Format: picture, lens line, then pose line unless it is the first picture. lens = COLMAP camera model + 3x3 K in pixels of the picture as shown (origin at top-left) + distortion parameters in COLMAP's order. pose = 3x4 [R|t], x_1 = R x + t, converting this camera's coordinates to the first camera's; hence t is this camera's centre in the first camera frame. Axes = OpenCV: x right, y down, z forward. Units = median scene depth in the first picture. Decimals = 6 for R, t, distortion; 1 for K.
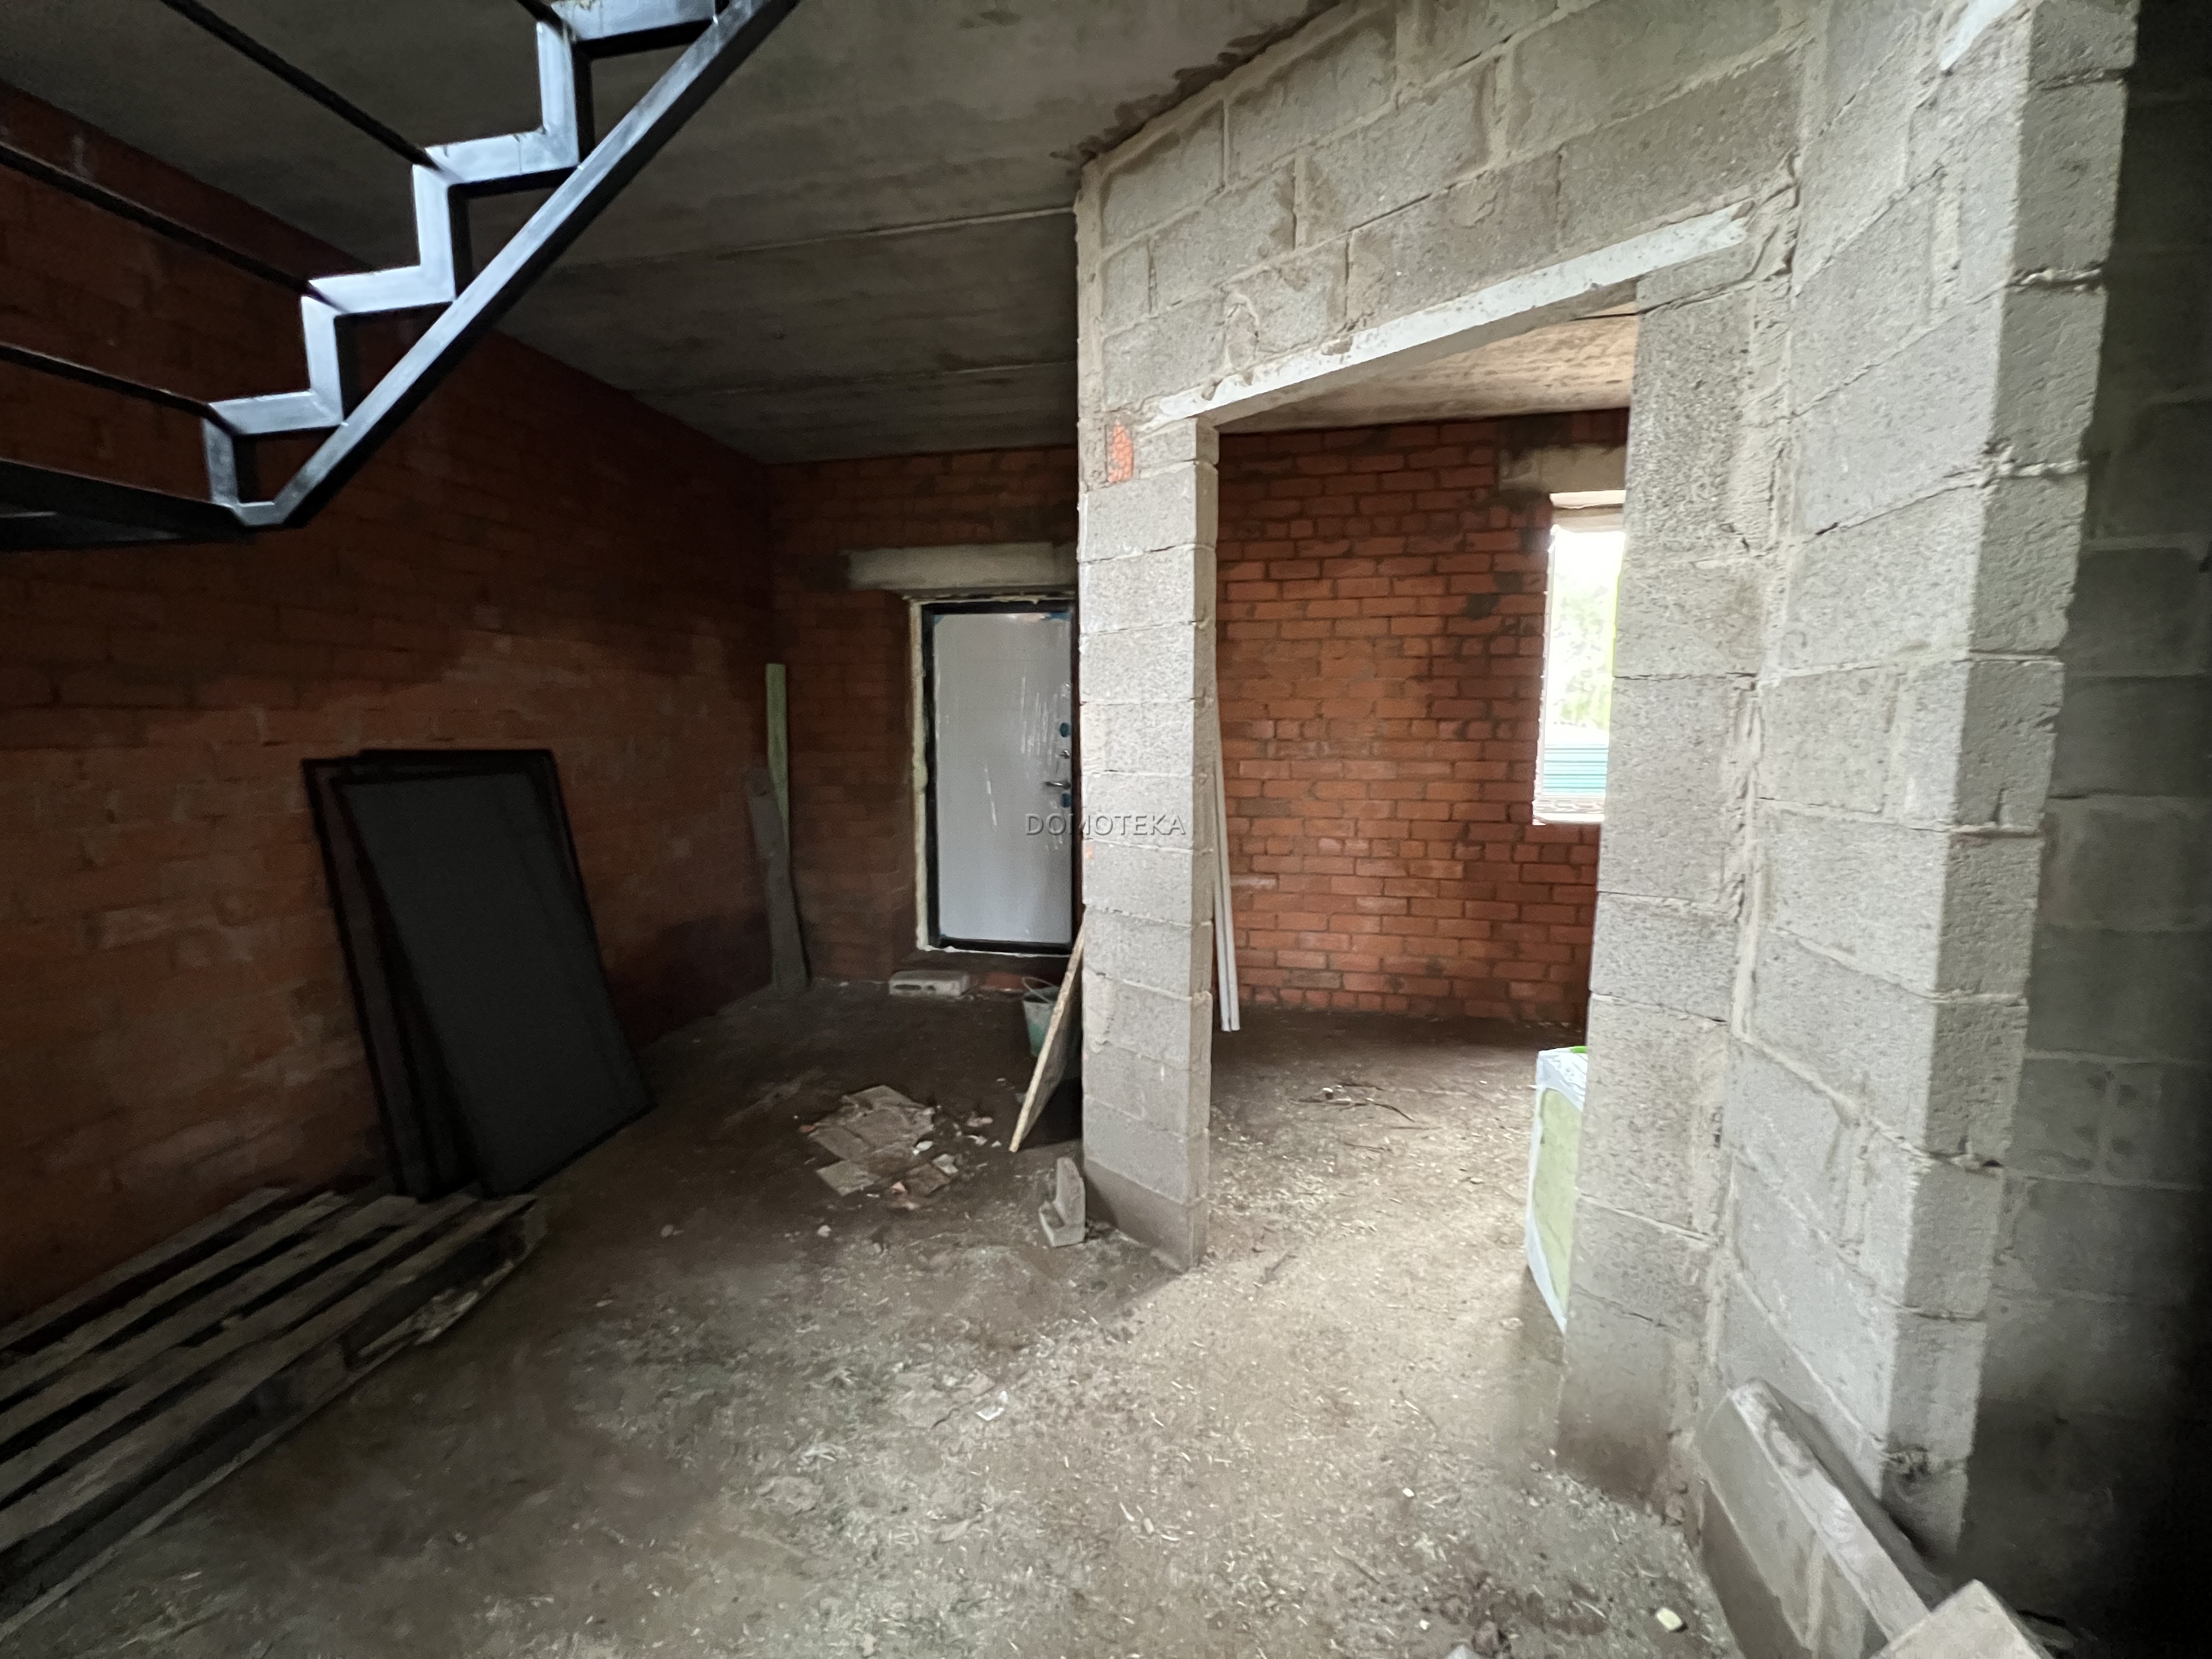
lens RADIAL K [[892.1, 0, 1106.1], [0, 892.1, 826.7], [0, 0, 1]] dist [-0.001494, -0.000014]
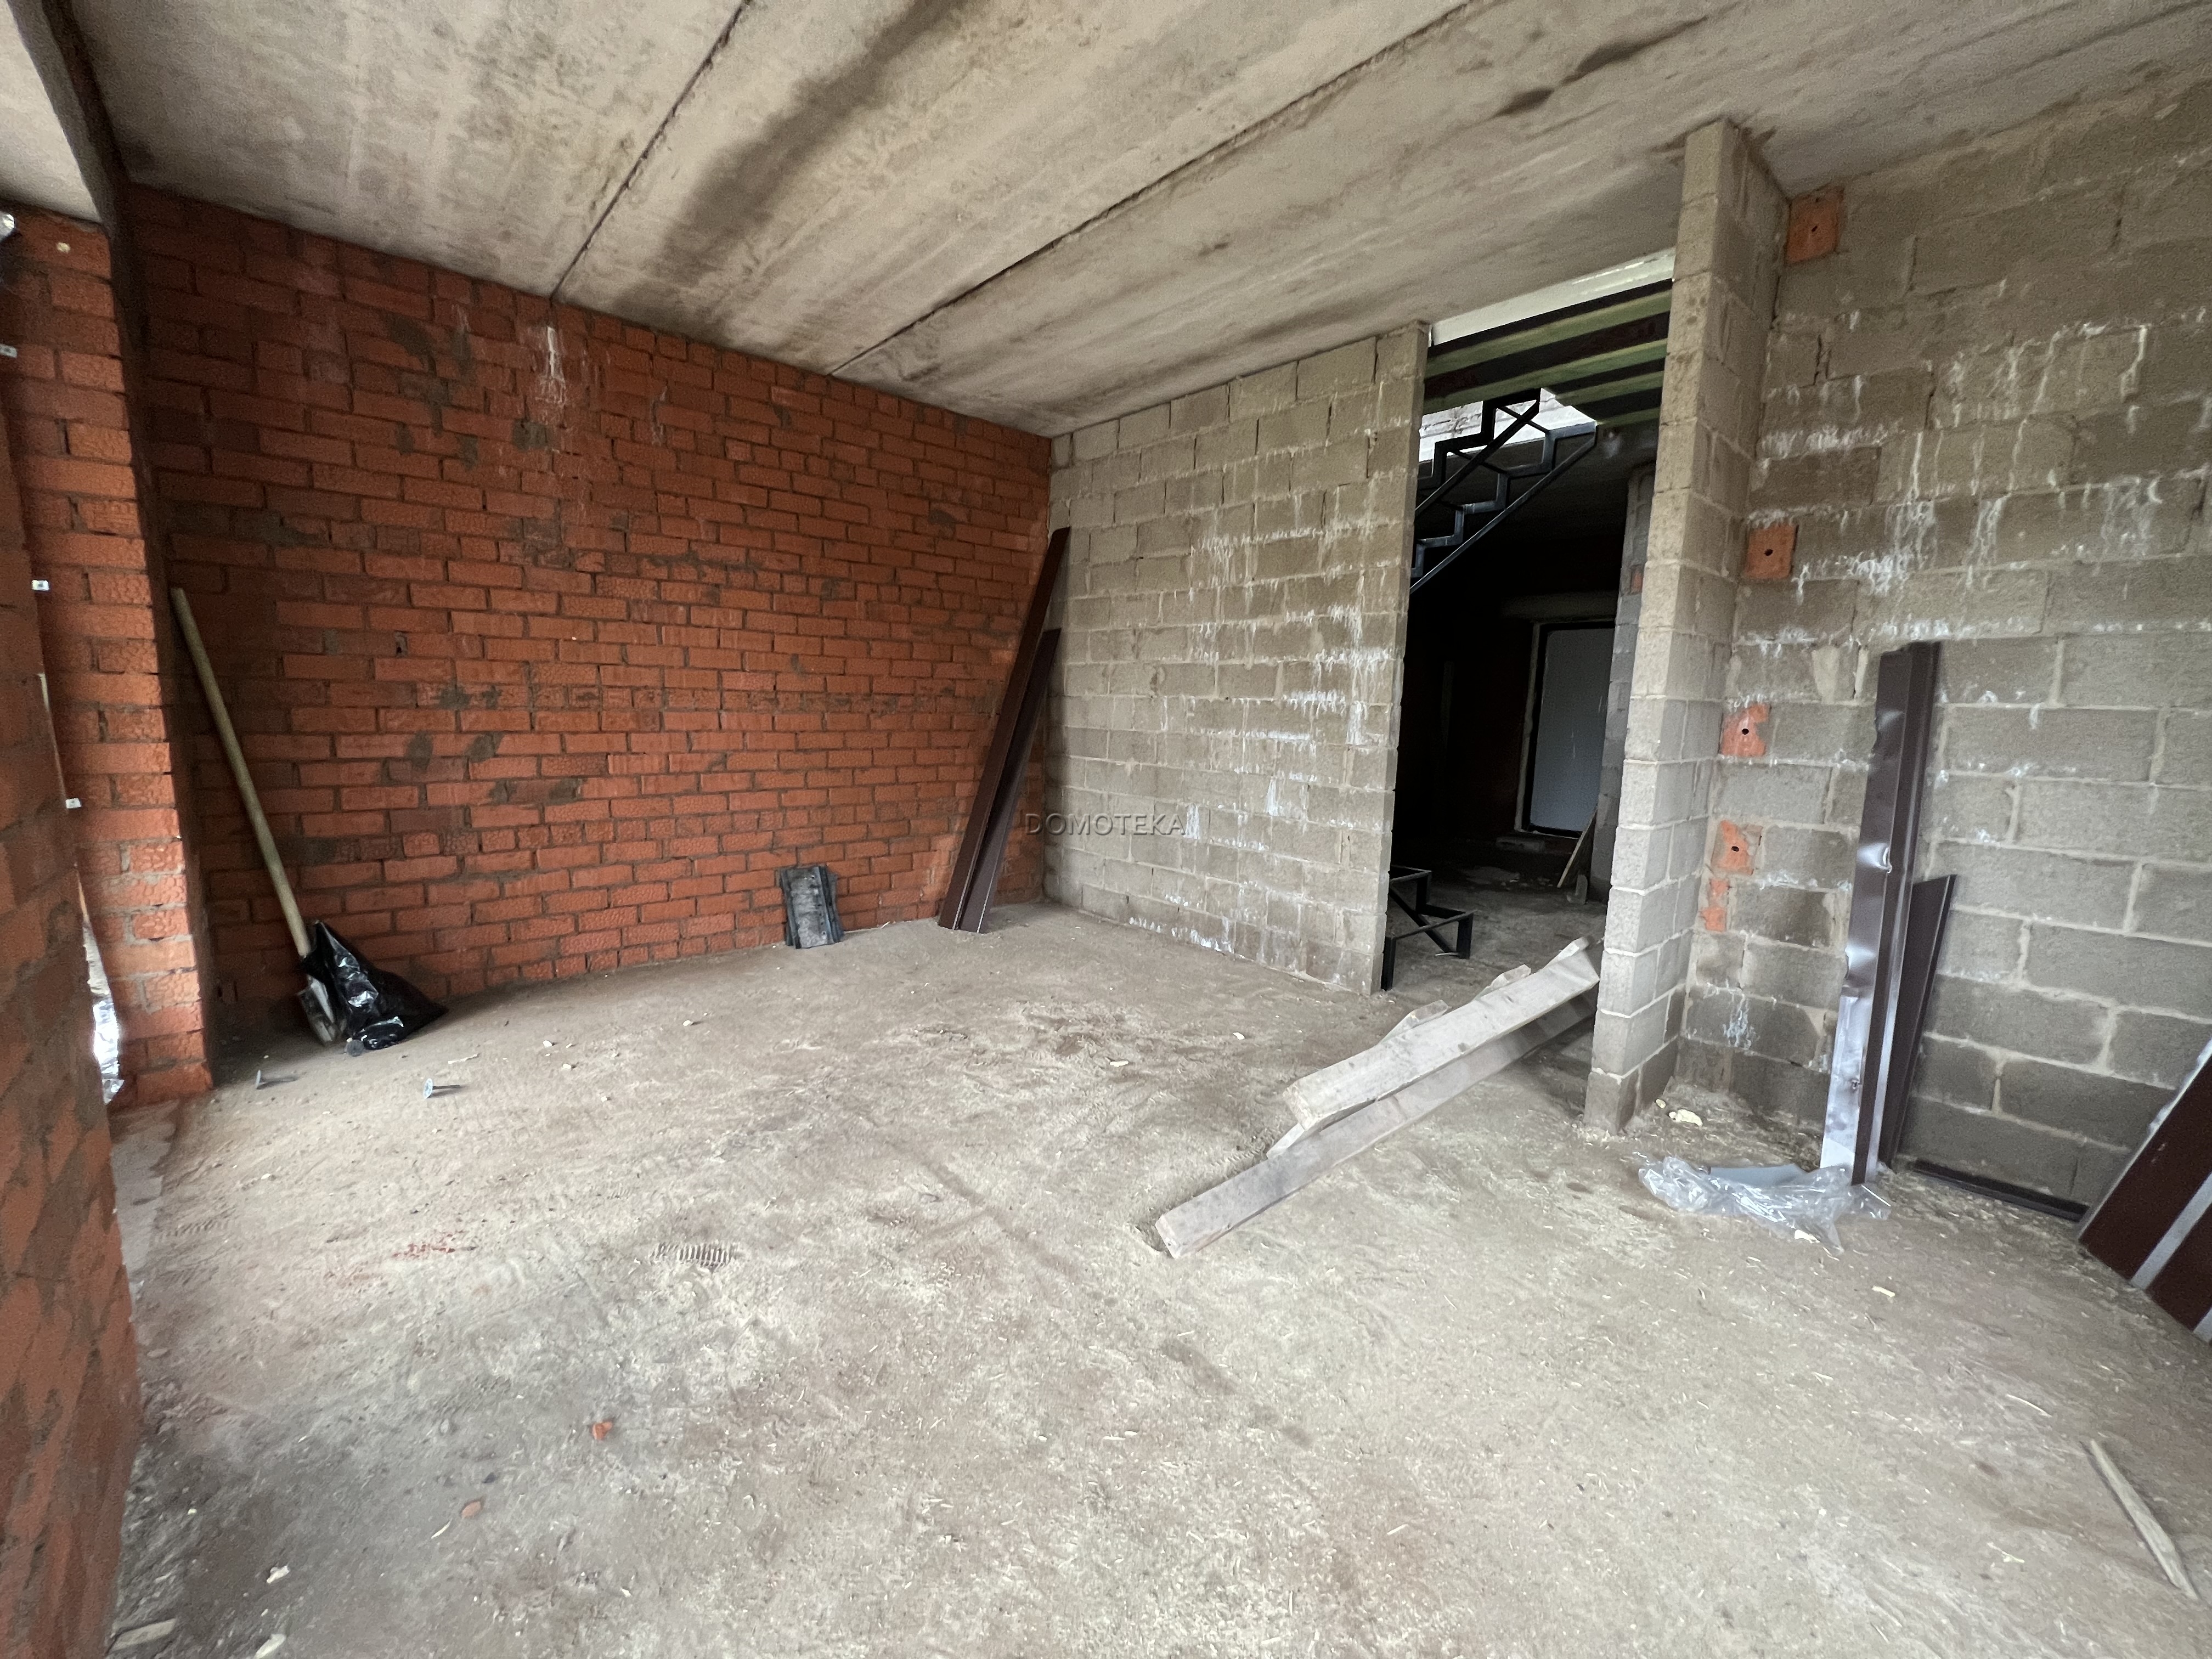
lens RADIAL K [[883.7, 0, 1101.7], [0, 883.7, 828.1], [0, 0, 1]] dist [0.000677, 0.000230]
pose [[0.799898, 0.103701, -0.591108, 0.362035], [-0.092151, 0.994500, 0.049770, 0.291495], [0.593019, 0.014660, 0.805055, -1.932987]]
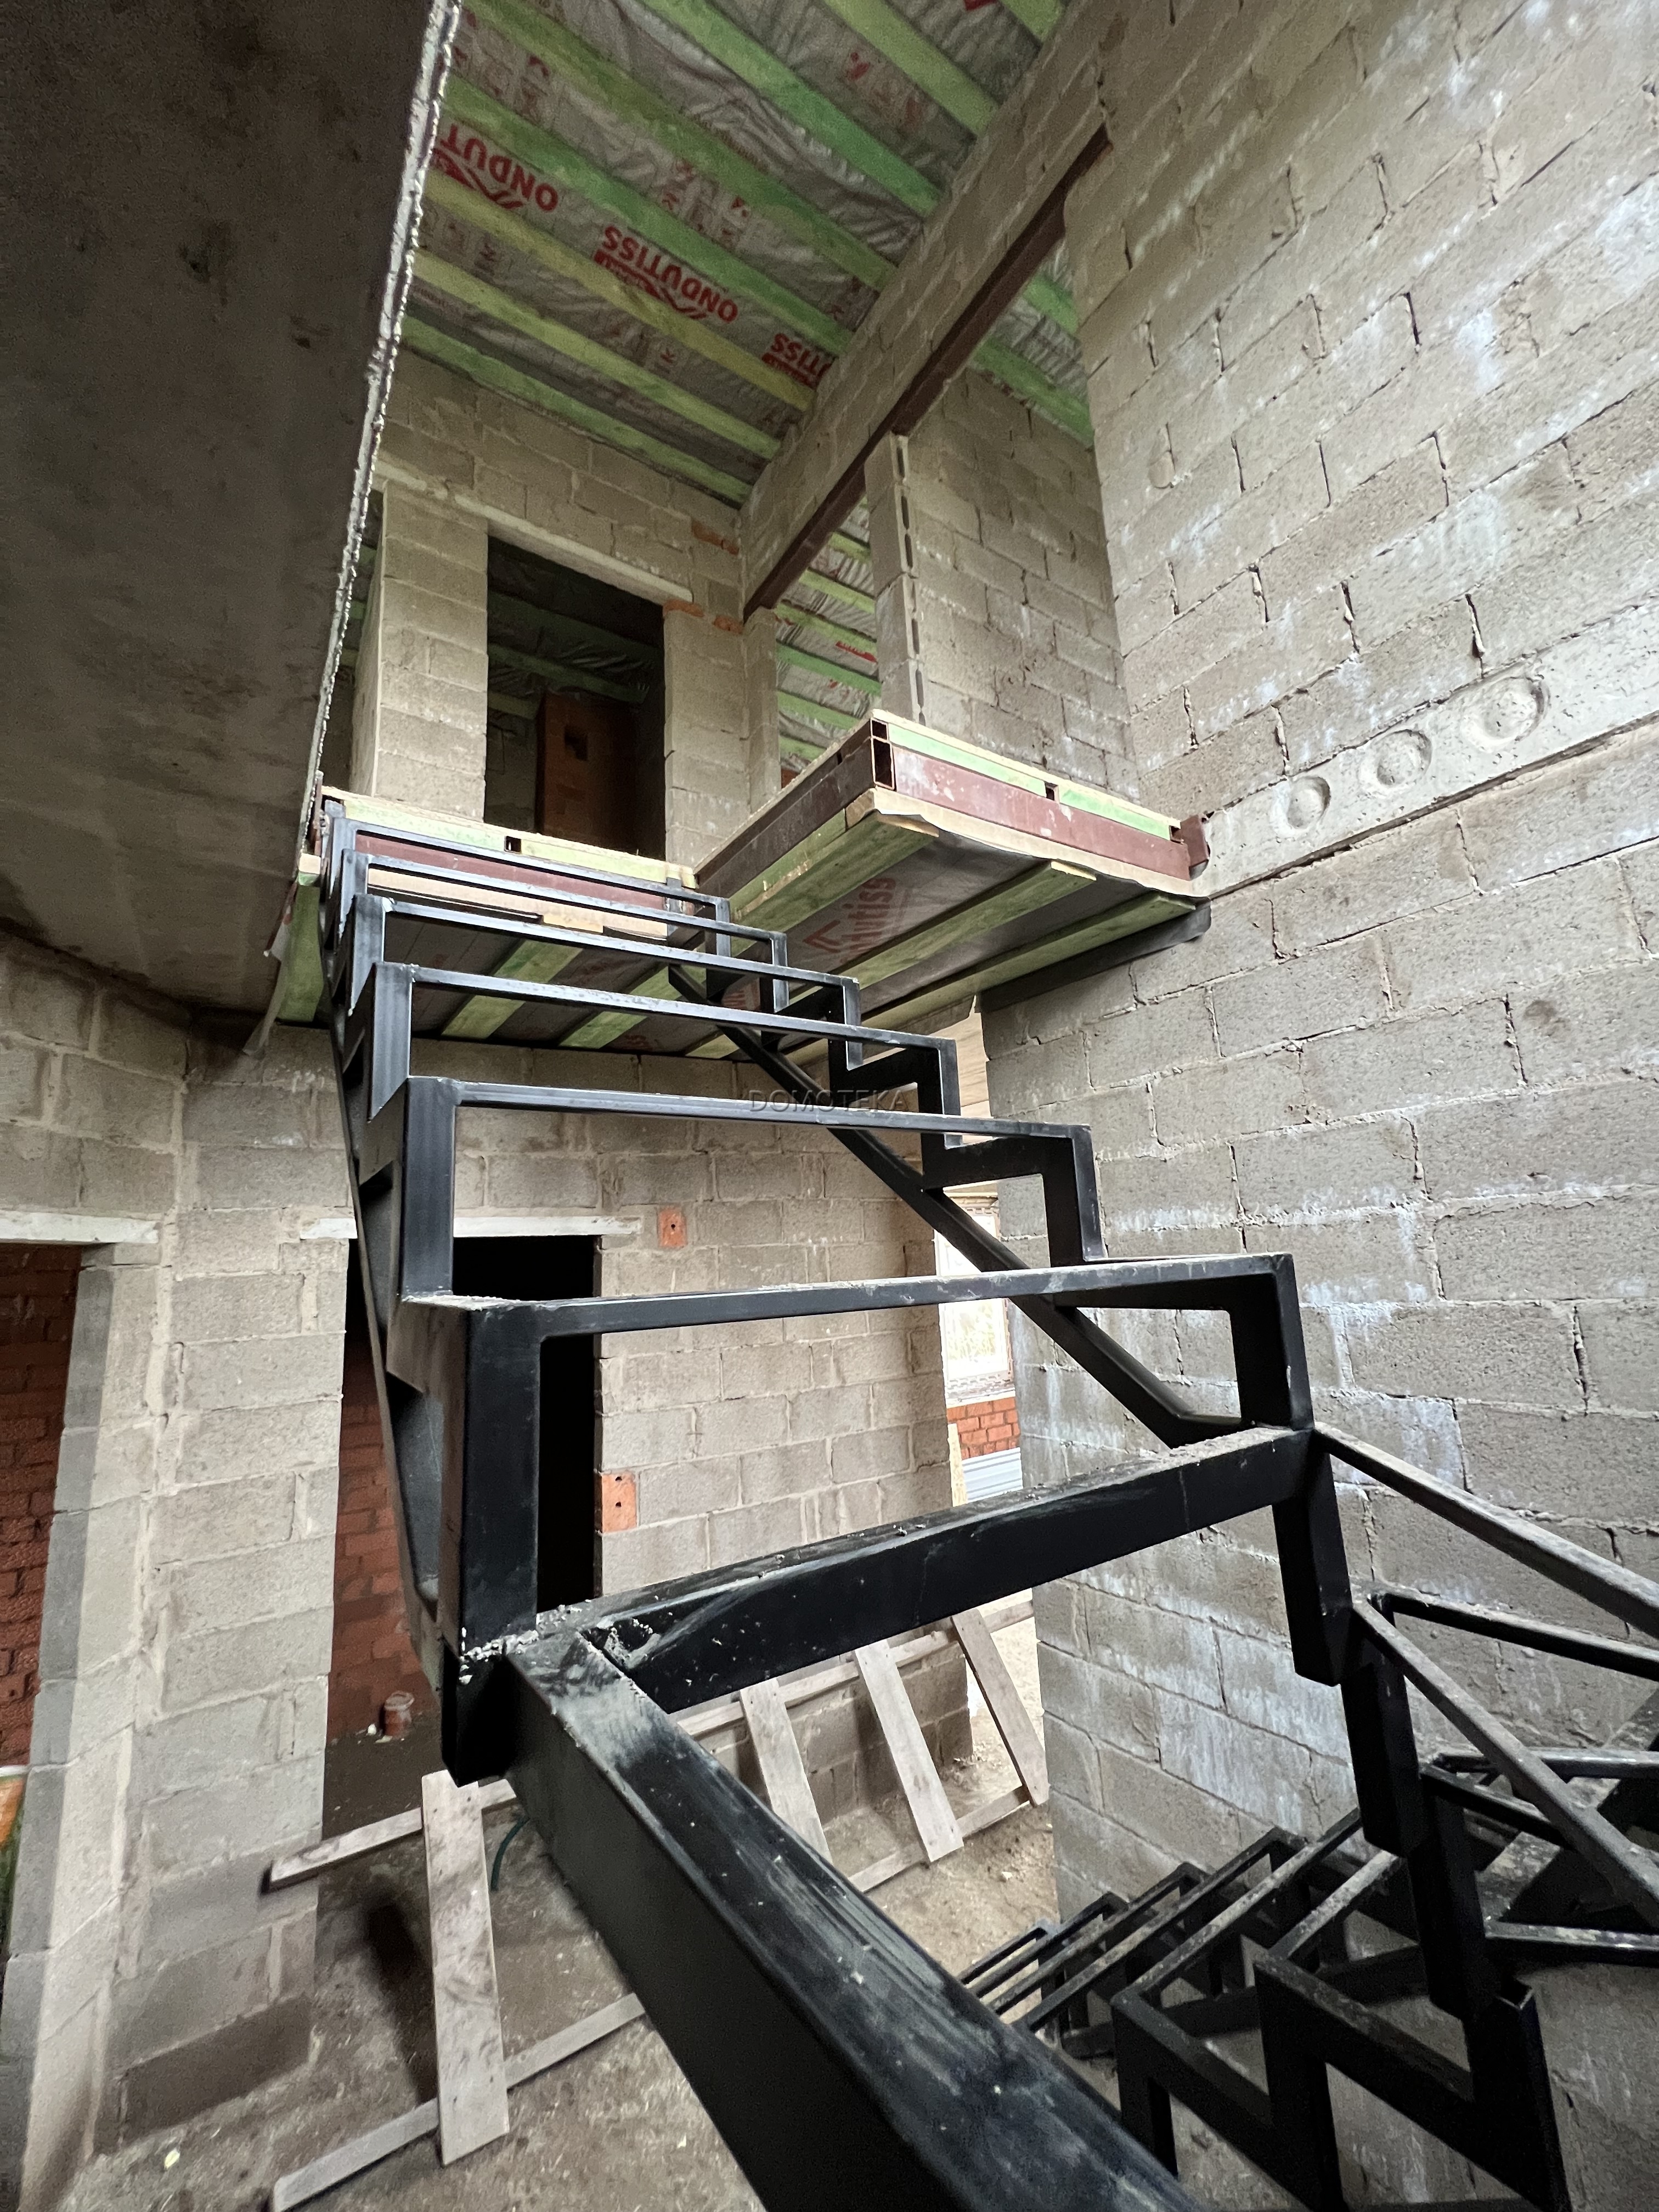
lens RADIAL K [[892.1, 0, 824.7], [0, 892.1, 1101.9], [0, 0, 1]] dist [-0.001494, -0.000014]
pose [[-0.705903, 0.161589, 0.689630, -0.909668], [0.130027, 0.986647, -0.098089, -0.350466], [-0.696271, 0.020429, -0.717488, 0.804321]]
